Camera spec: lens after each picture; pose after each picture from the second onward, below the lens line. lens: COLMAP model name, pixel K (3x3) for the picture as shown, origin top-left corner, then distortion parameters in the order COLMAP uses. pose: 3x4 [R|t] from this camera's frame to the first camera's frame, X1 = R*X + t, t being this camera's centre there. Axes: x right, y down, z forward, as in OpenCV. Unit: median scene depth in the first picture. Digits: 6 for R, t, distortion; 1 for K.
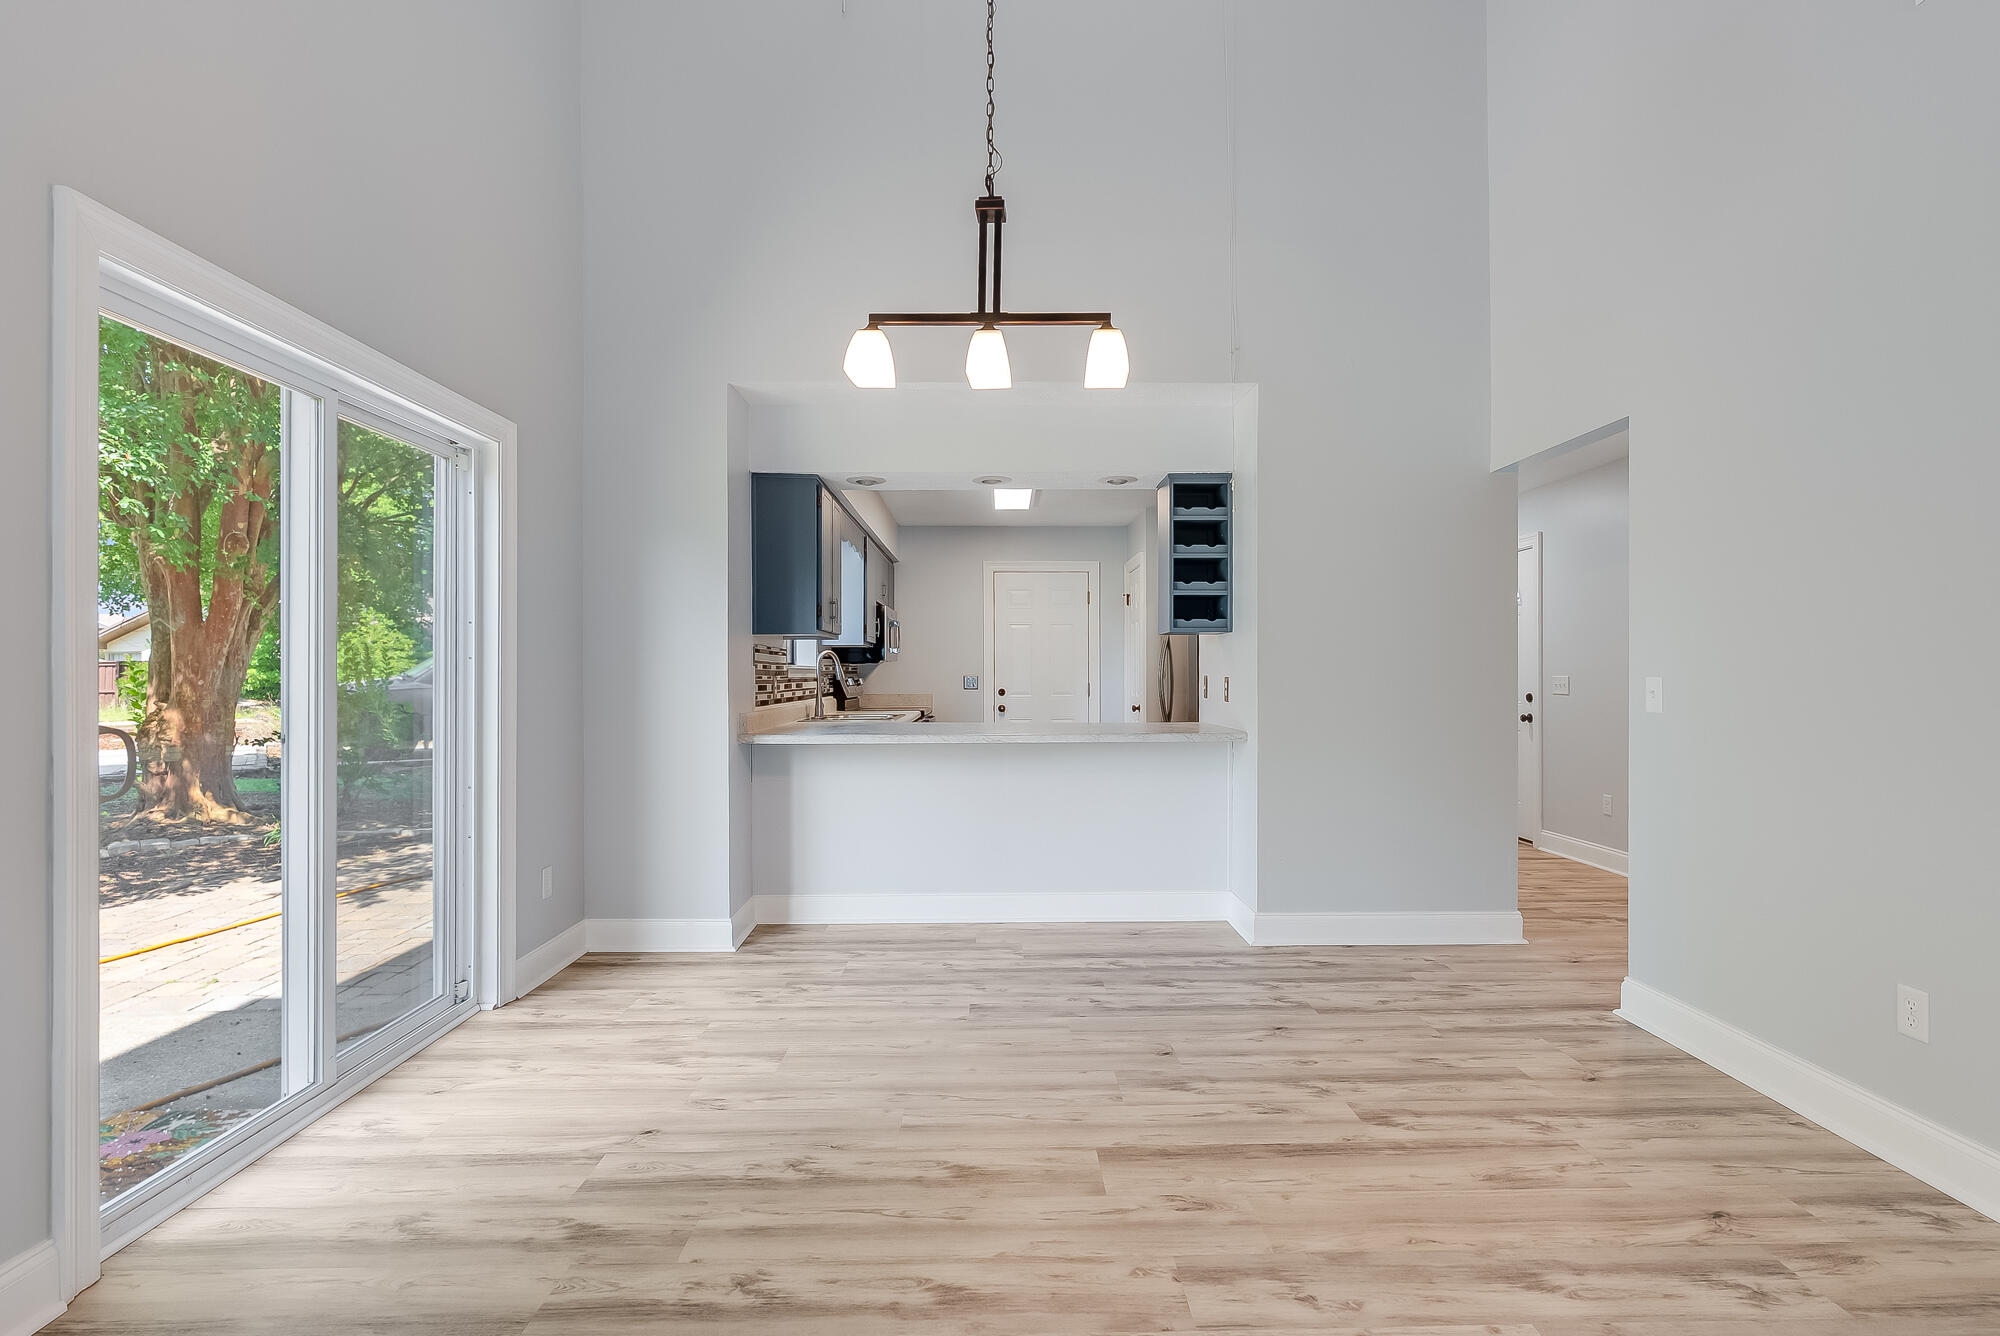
lens RADIAL K [[932.8, 0, 1010.8], [0, 932.8, 696.3], [0, 0, 1]] dist [-0.006036, 0.001975]
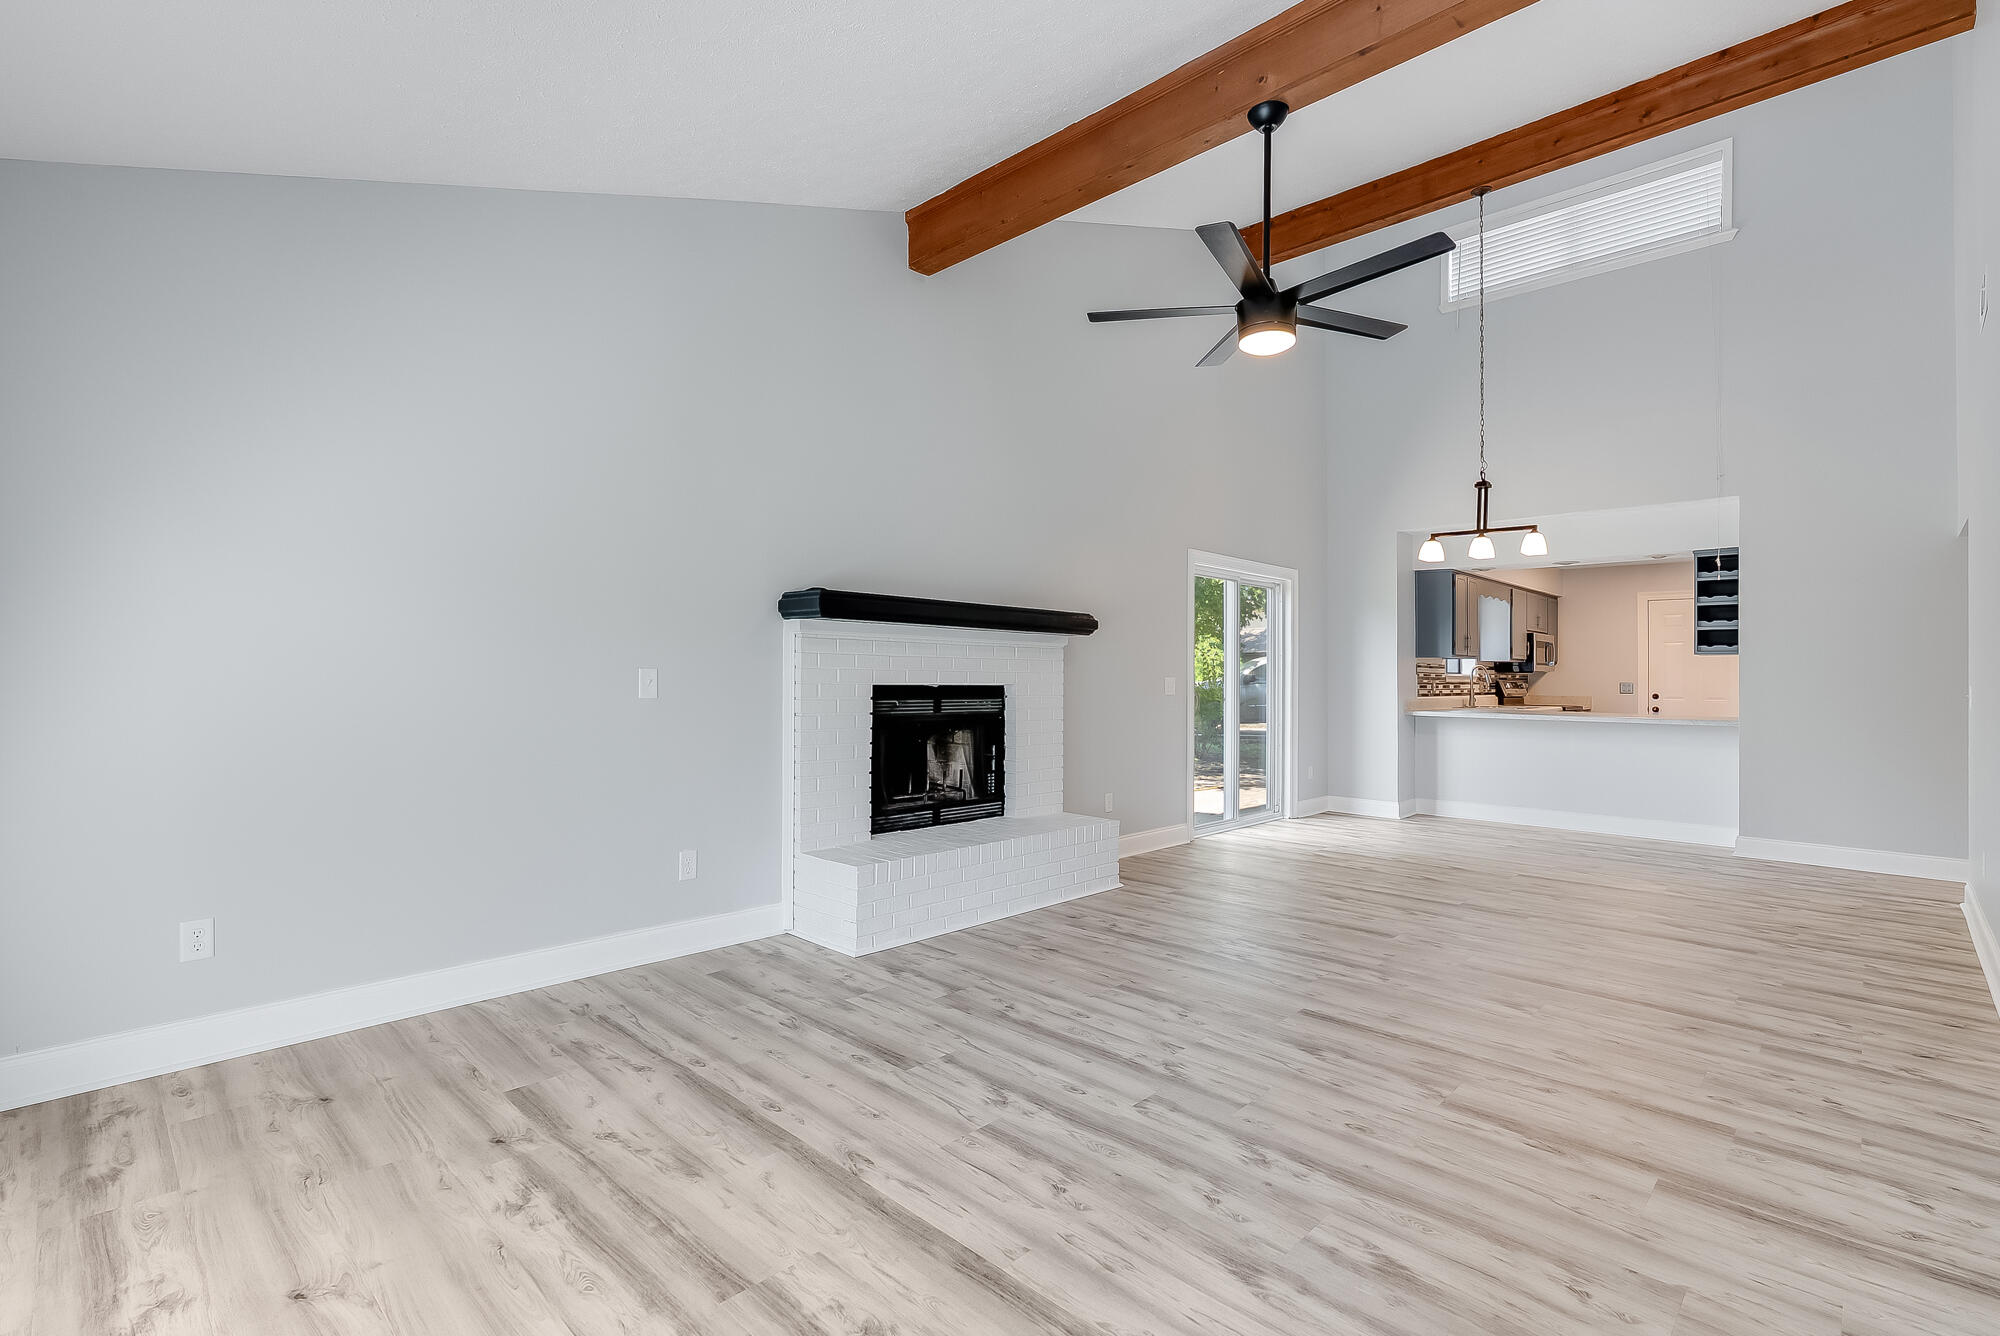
lens RADIAL K [[918.9, 0, 1017.4], [0, 918.9, 635.7], [0, 0, 1]] dist [-0.003959, 0.000640]
pose [[0.711413, -0.023154, -0.702393, 0.595044], [-0.027746, 0.997752, -0.060993, 0.031883], [0.702226, 0.062880, 0.709172, -1.149166]]
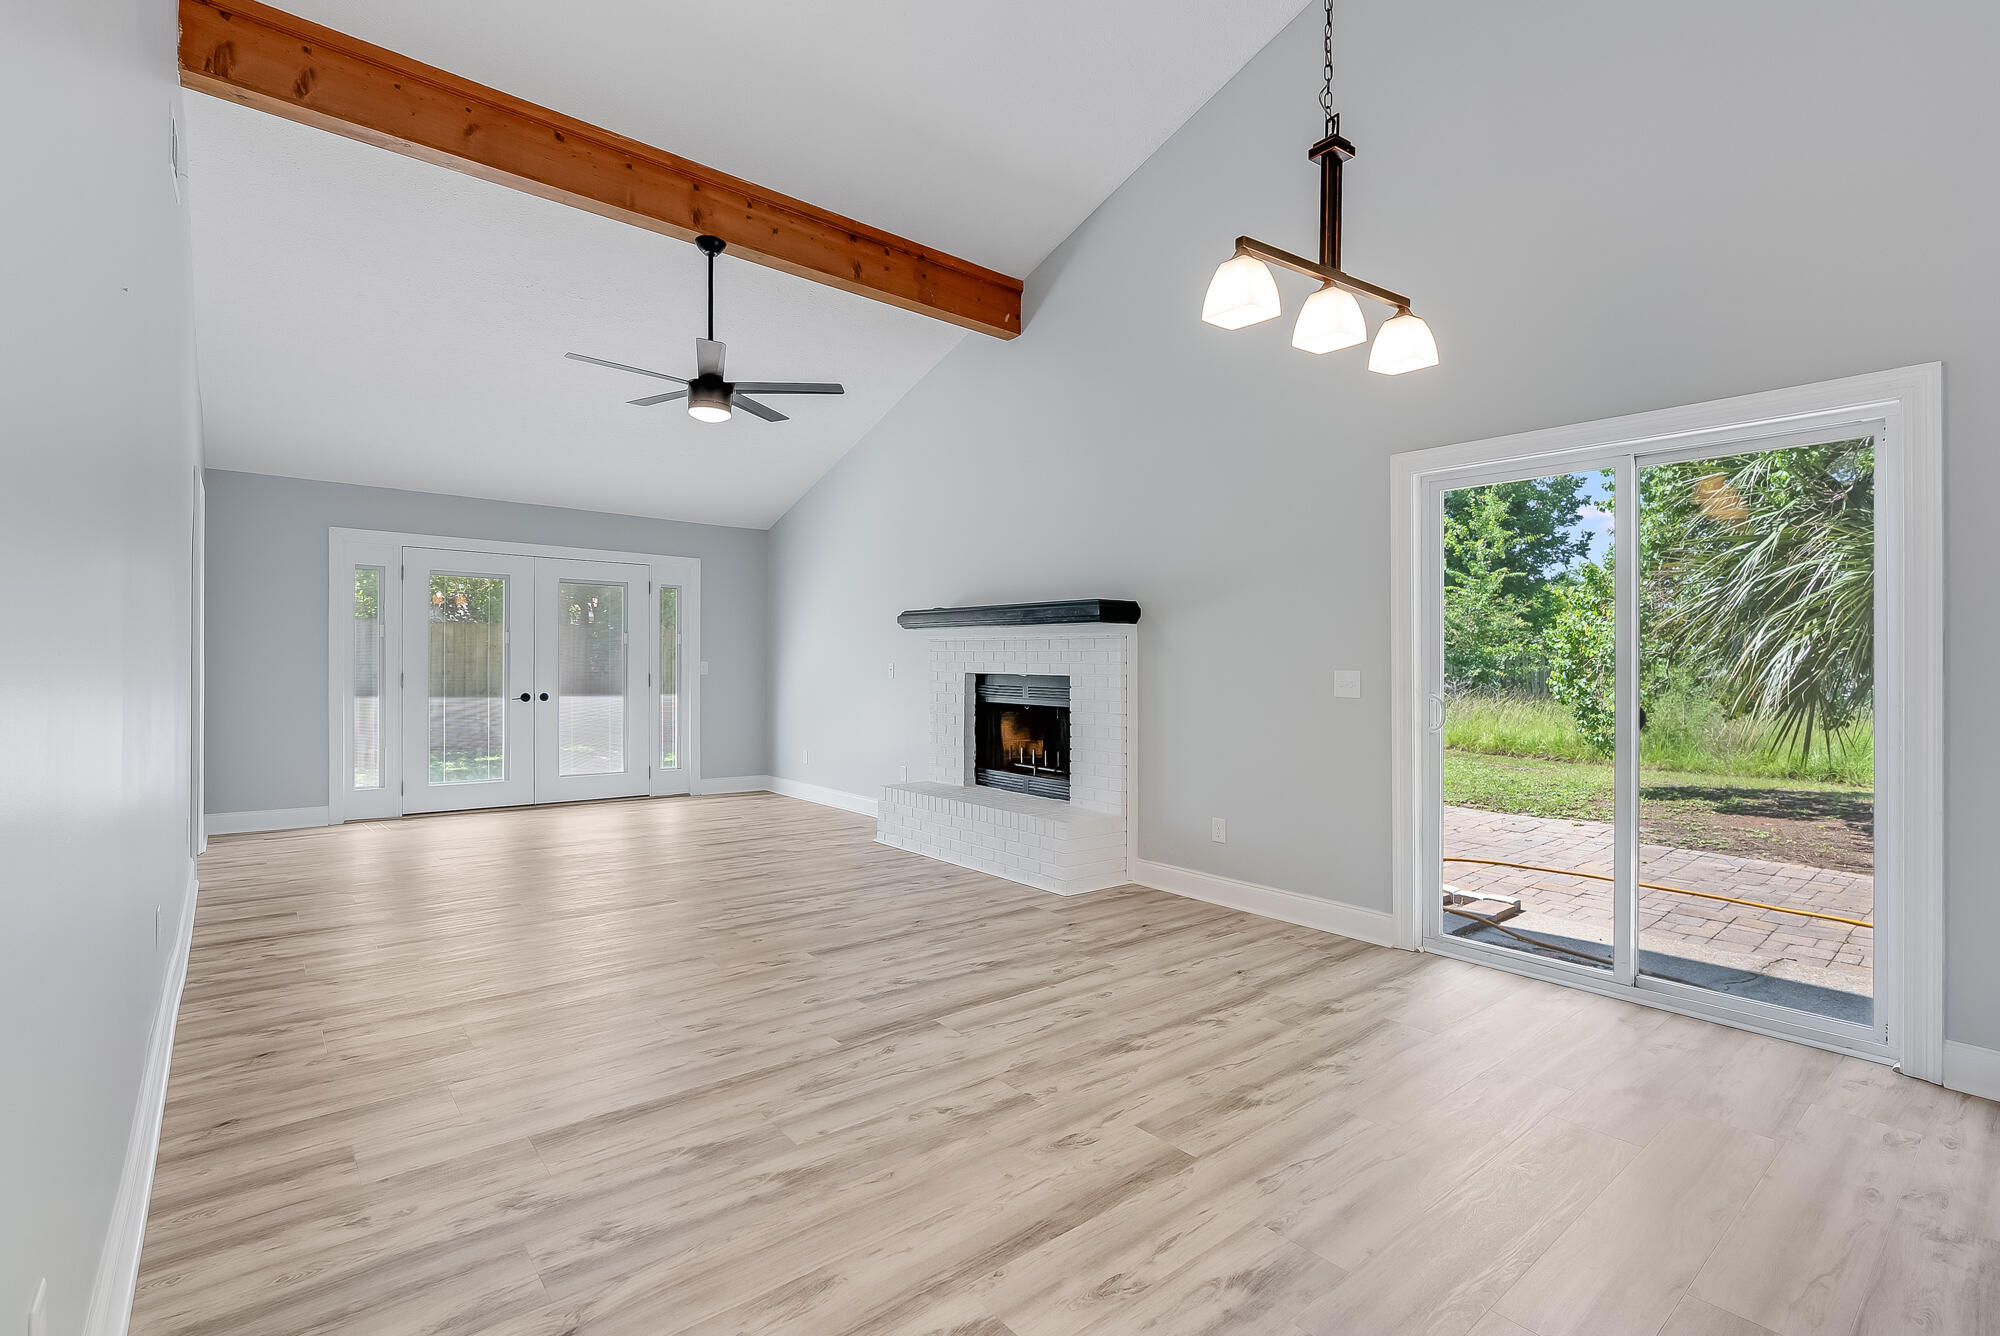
lens RADIAL K [[919.9, 0, 1014.7], [0, 919.9, 664.4], [0, 0, 1]] dist [-0.006069, 0.000902]
pose [[-0.776575, -0.010643, -0.629935, 0.585520], [-0.027461, 0.999479, 0.016966, -0.024610], [0.629426, 0.030474, -0.776462, 1.114470]]
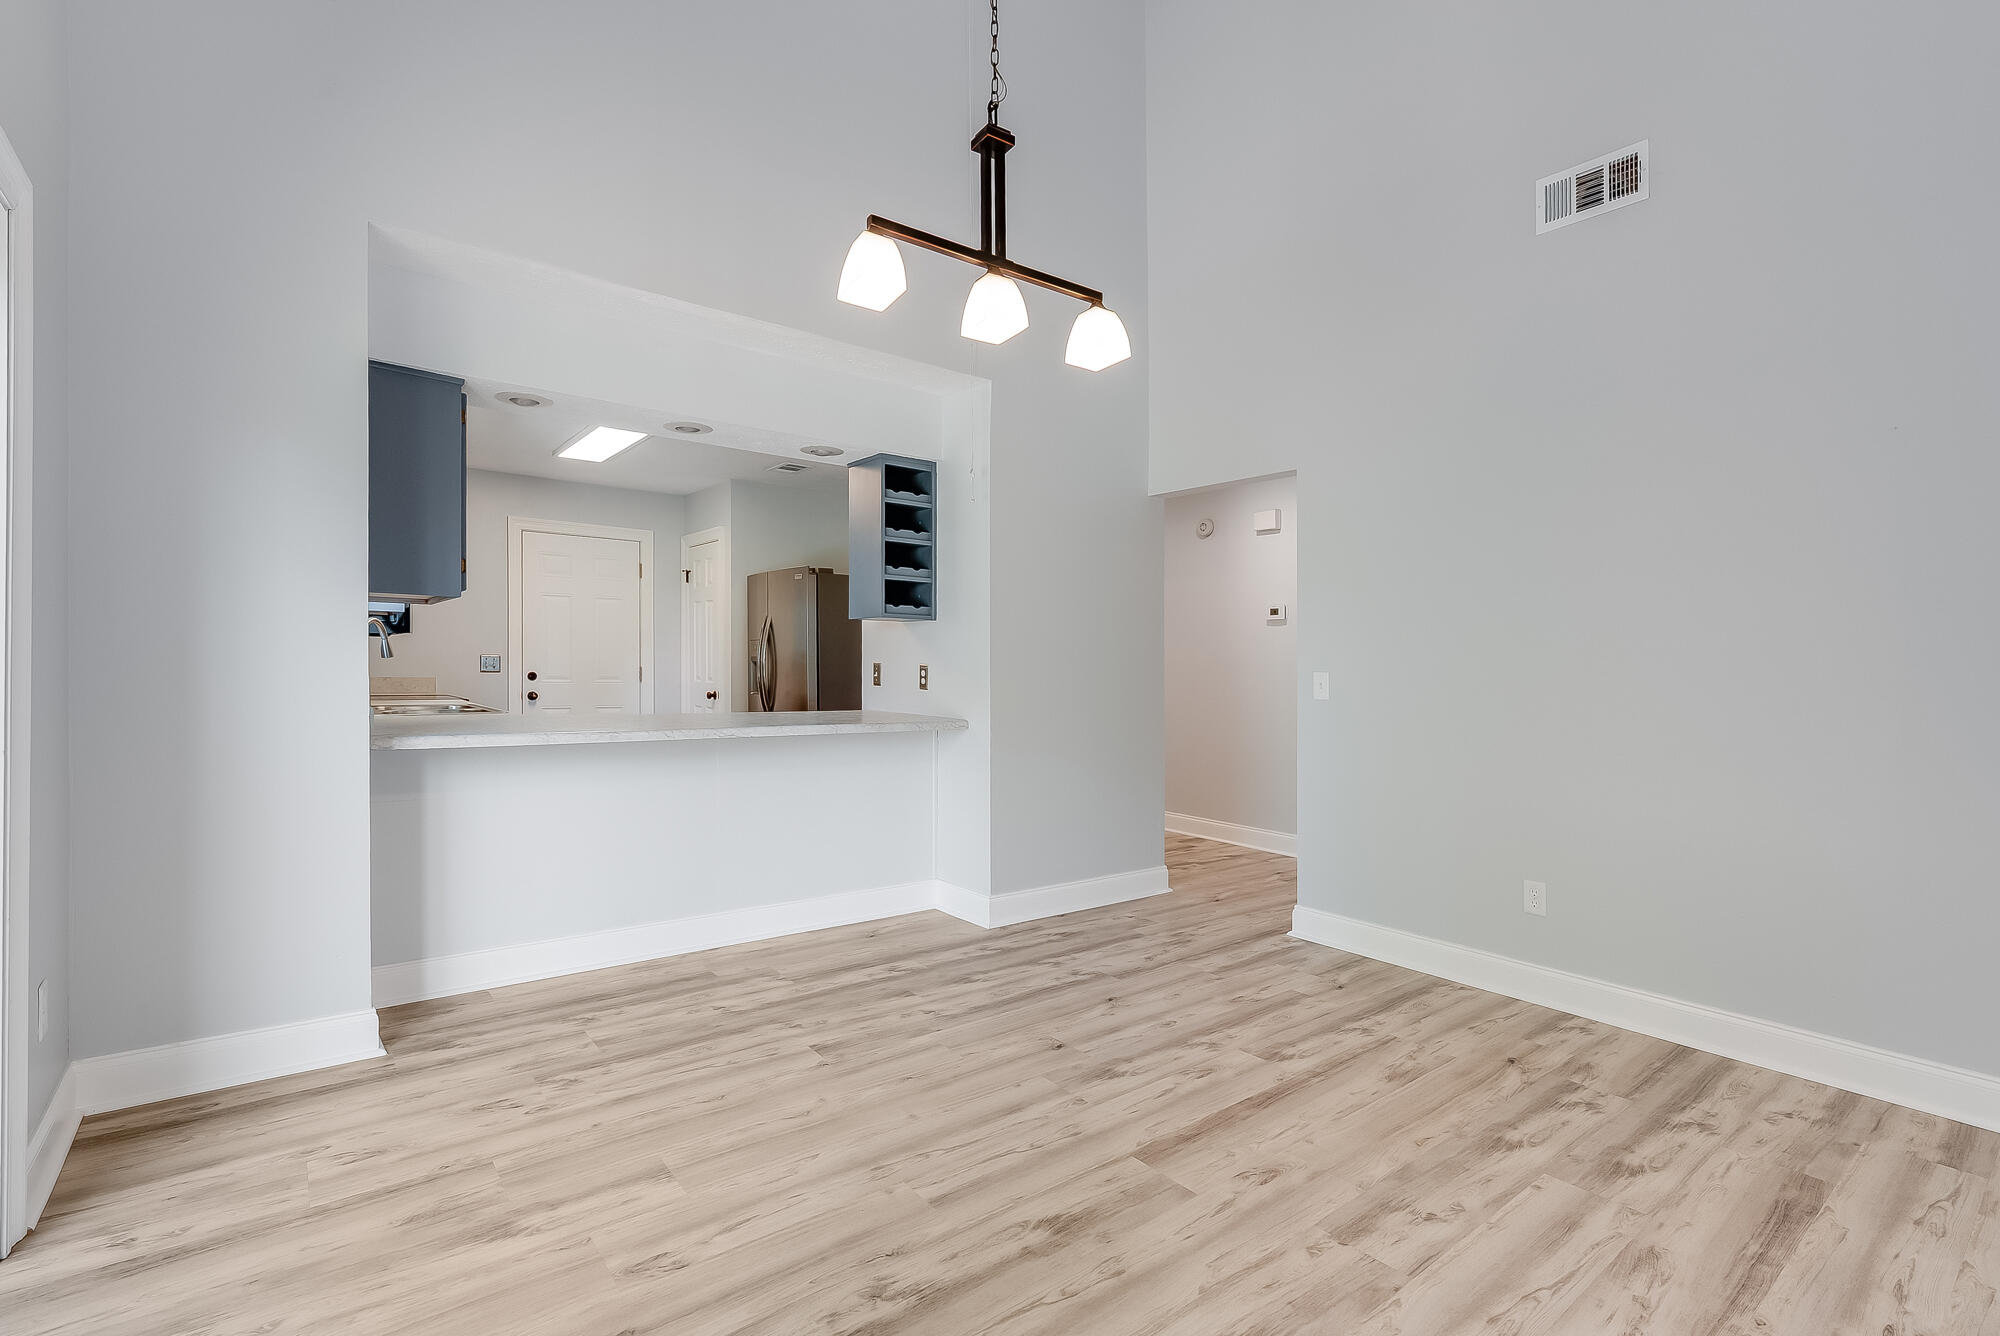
lens RADIAL K [[922.3, 0, 1015.2], [0, 922.3, 676.2], [0, 0, 1]] dist [-0.006333, 0.001588]
pose [[0.790816, 0.010662, 0.611961, -0.412040], [-0.007052, 0.999941, -0.008308, -0.001363], [-0.612014, 0.002254, 0.790844, 0.220608]]
